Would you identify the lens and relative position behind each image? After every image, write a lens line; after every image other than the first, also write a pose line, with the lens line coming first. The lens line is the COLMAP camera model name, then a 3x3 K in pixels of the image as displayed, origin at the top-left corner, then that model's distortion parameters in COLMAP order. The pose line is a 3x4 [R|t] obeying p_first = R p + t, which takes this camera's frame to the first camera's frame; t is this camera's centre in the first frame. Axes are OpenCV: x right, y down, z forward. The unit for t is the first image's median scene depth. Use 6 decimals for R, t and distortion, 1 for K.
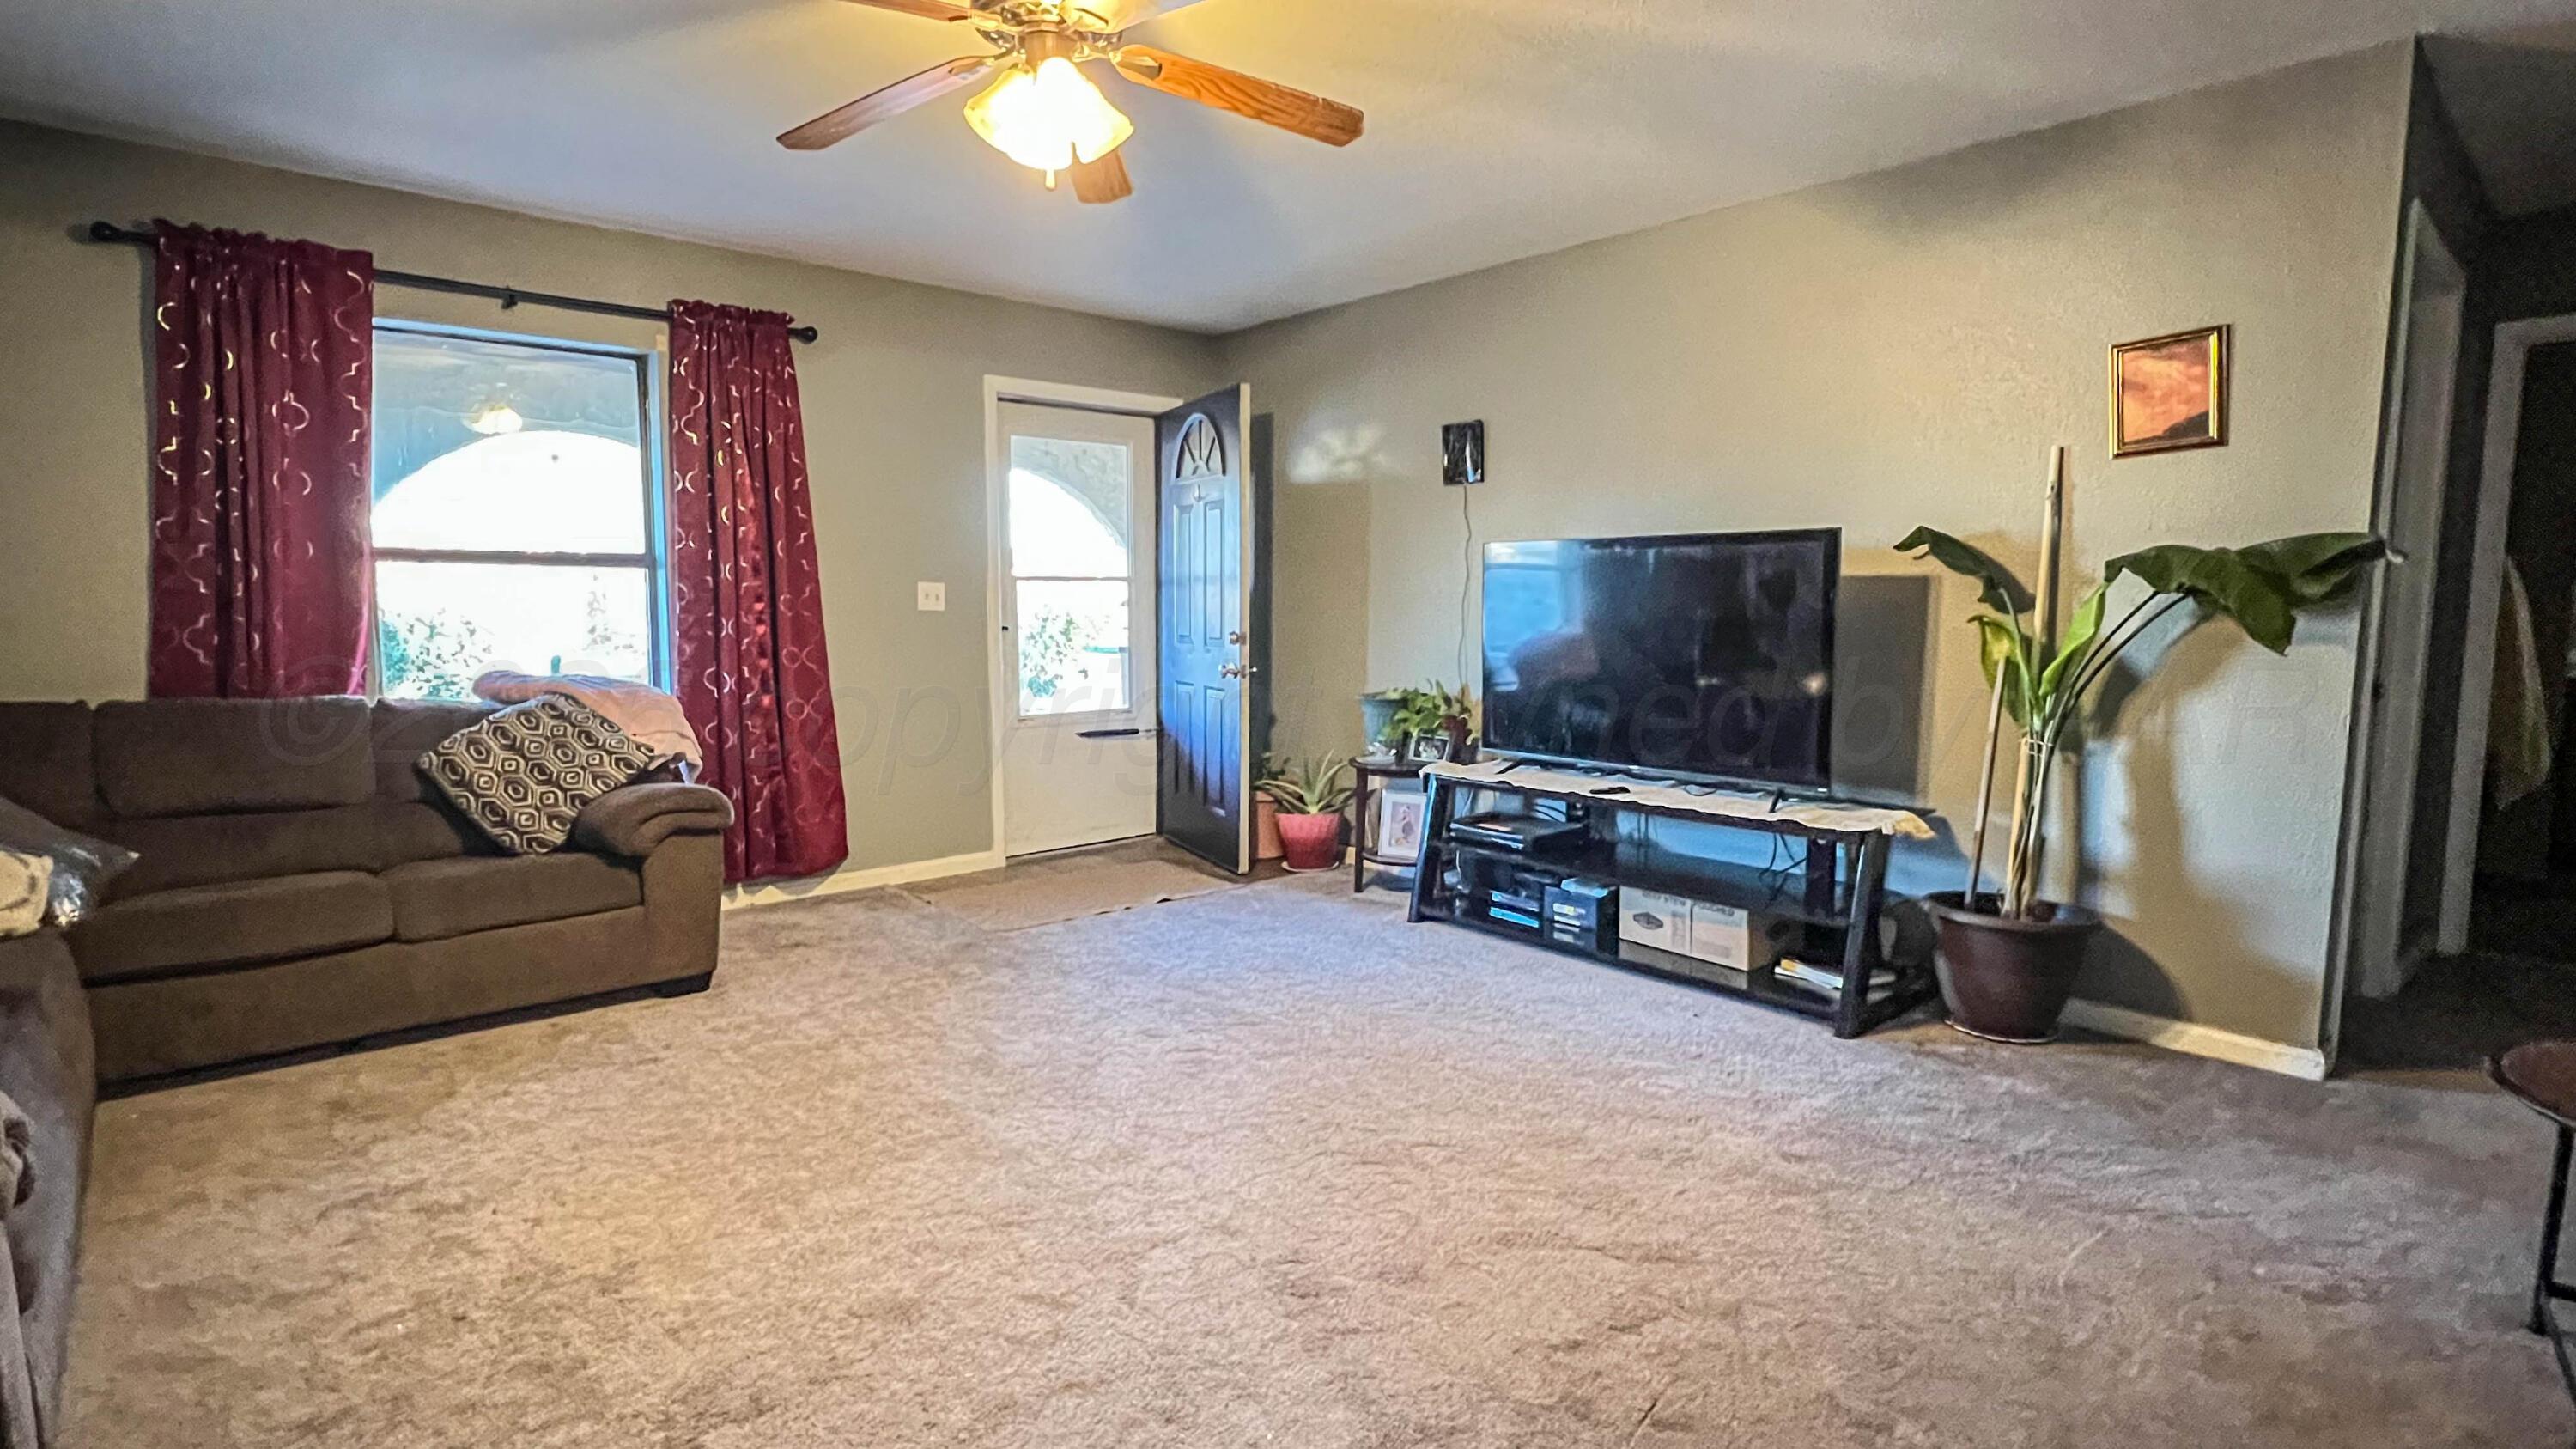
lens RADIAL K [[1252.3, 0, 1288.0], [0, 1252.3, 724.5], [0, 0, 1]] dist [-0.000329, -0.000228]
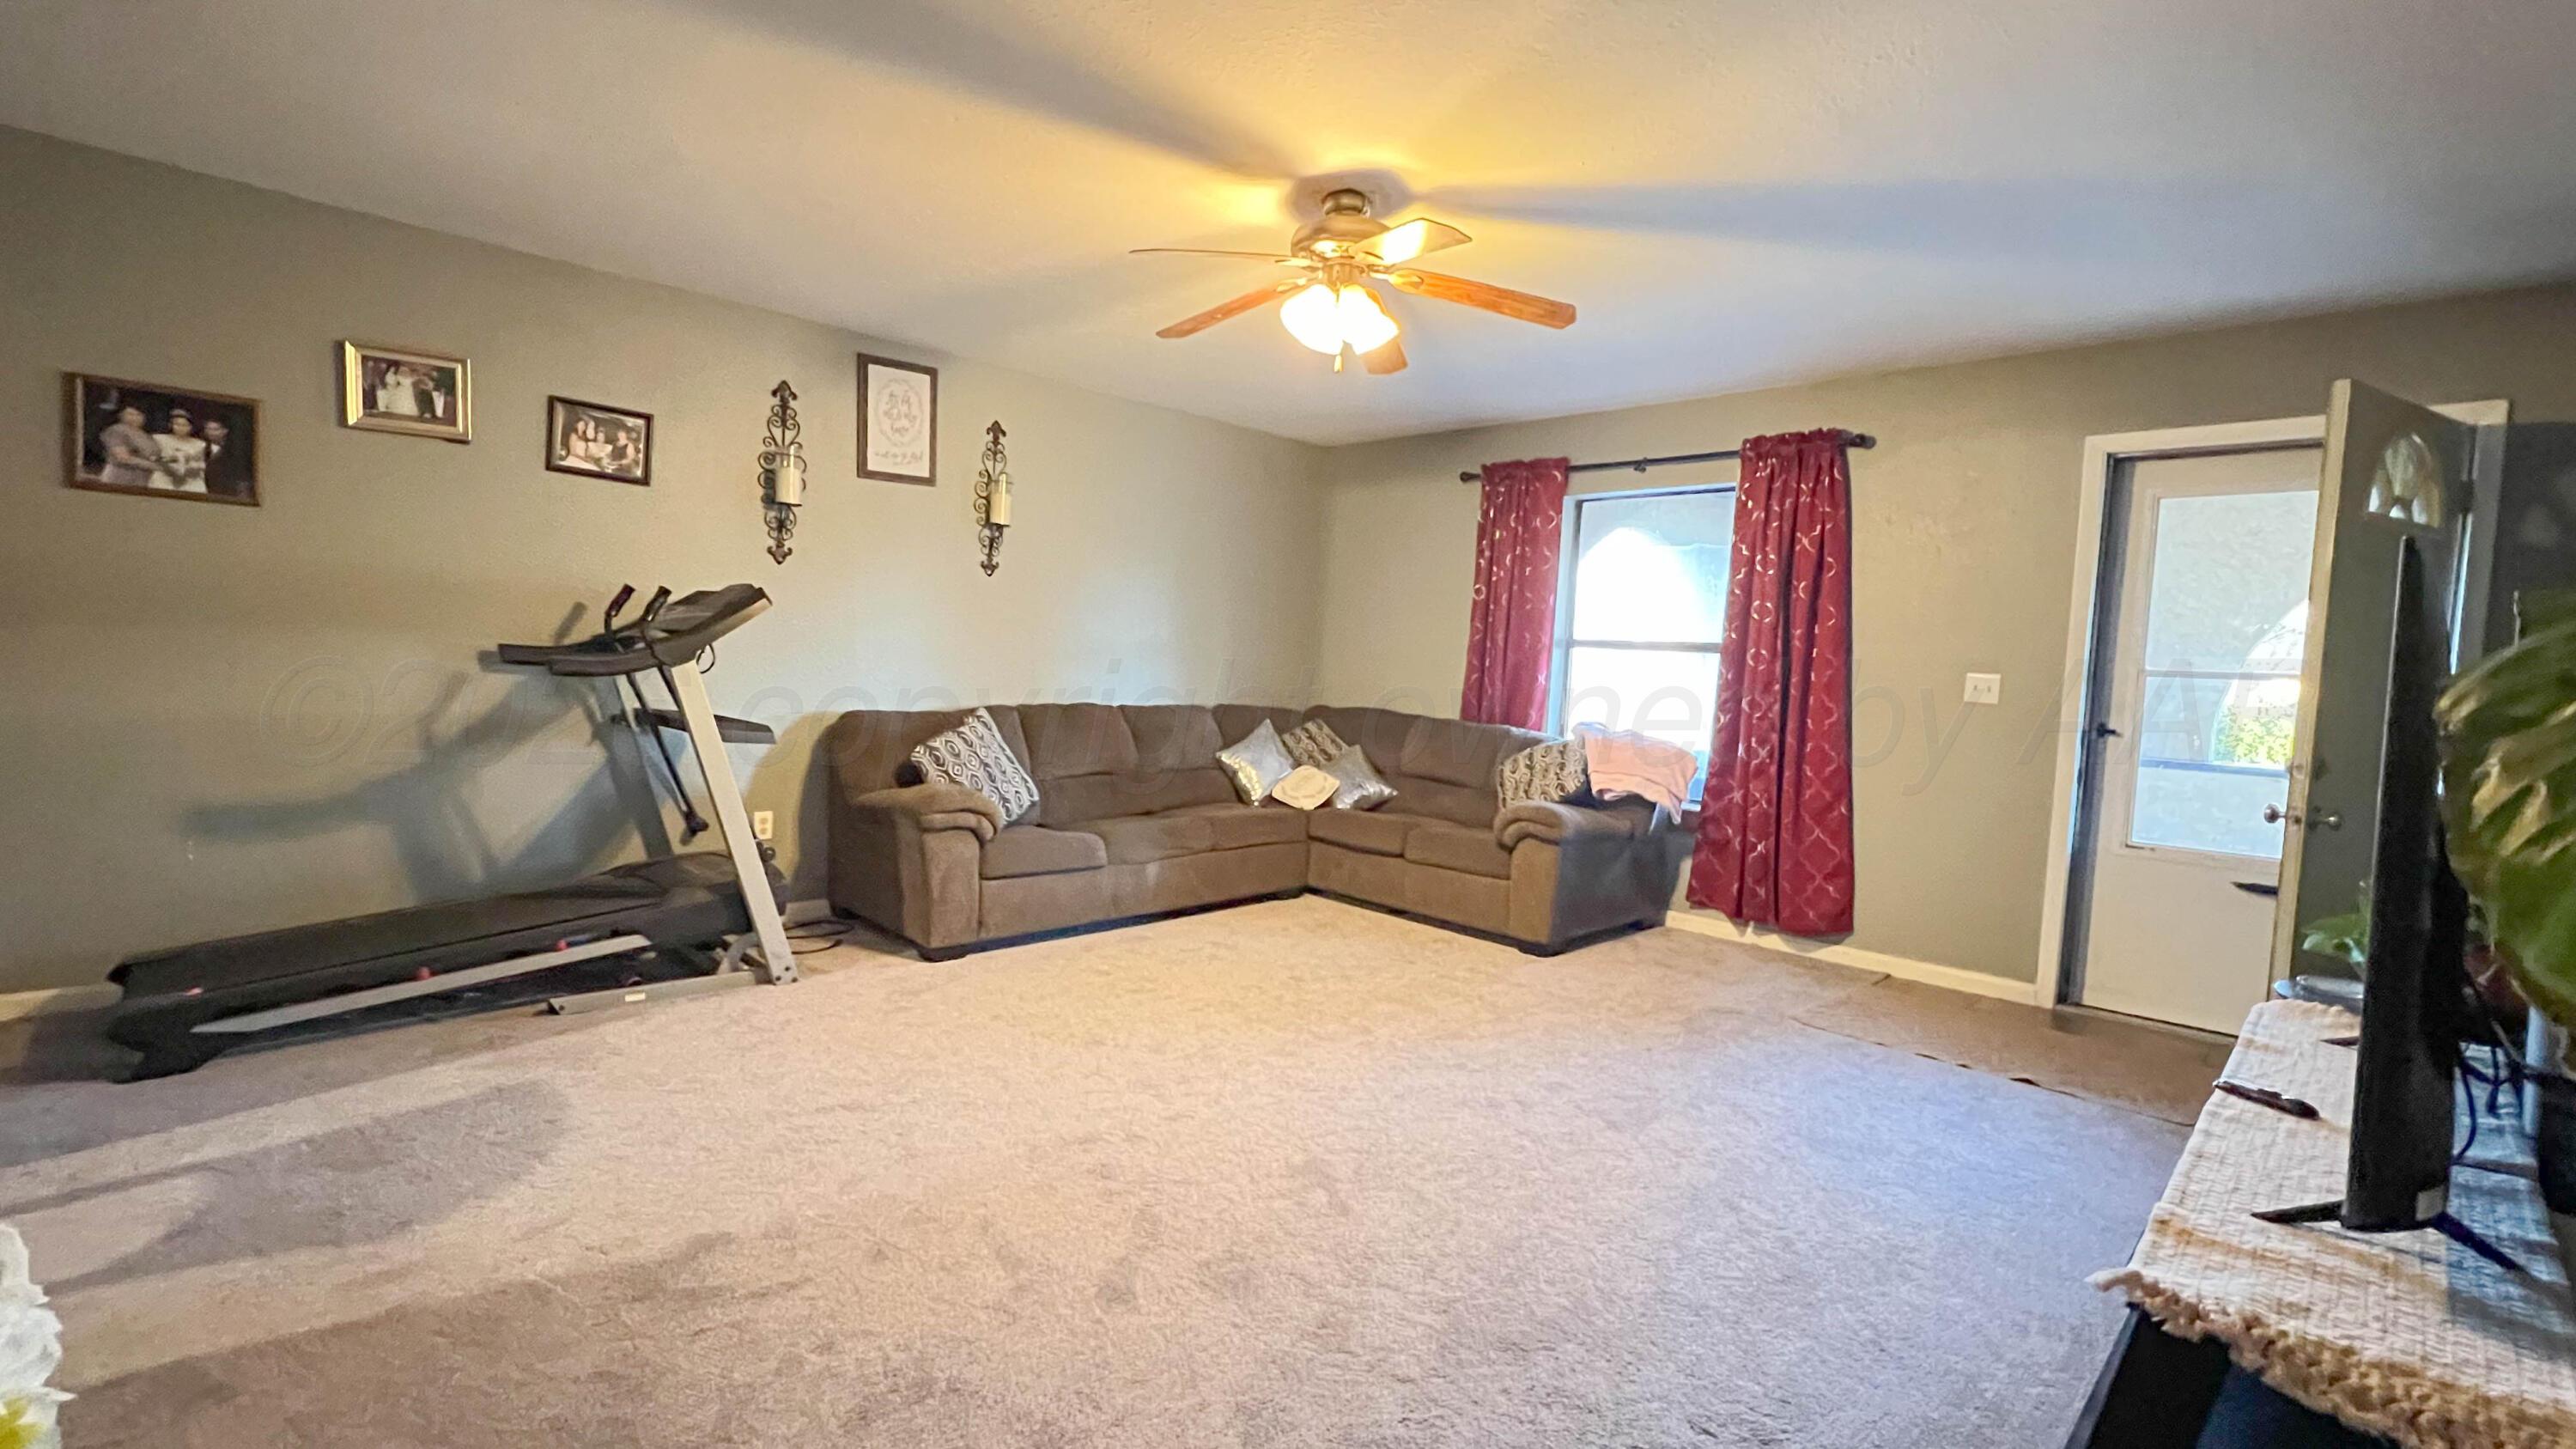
lens RADIAL K [[1117.6, 0, 1288.0], [0, 1117.6, 724.5], [0, 0, 1]] dist [-0.001544, -0.000060]
pose [[0.060978, 0.065300, -0.996001, 0.714837], [-0.145235, 0.987818, 0.055872, -0.065707], [0.987516, 0.141247, 0.069720, 0.607809]]
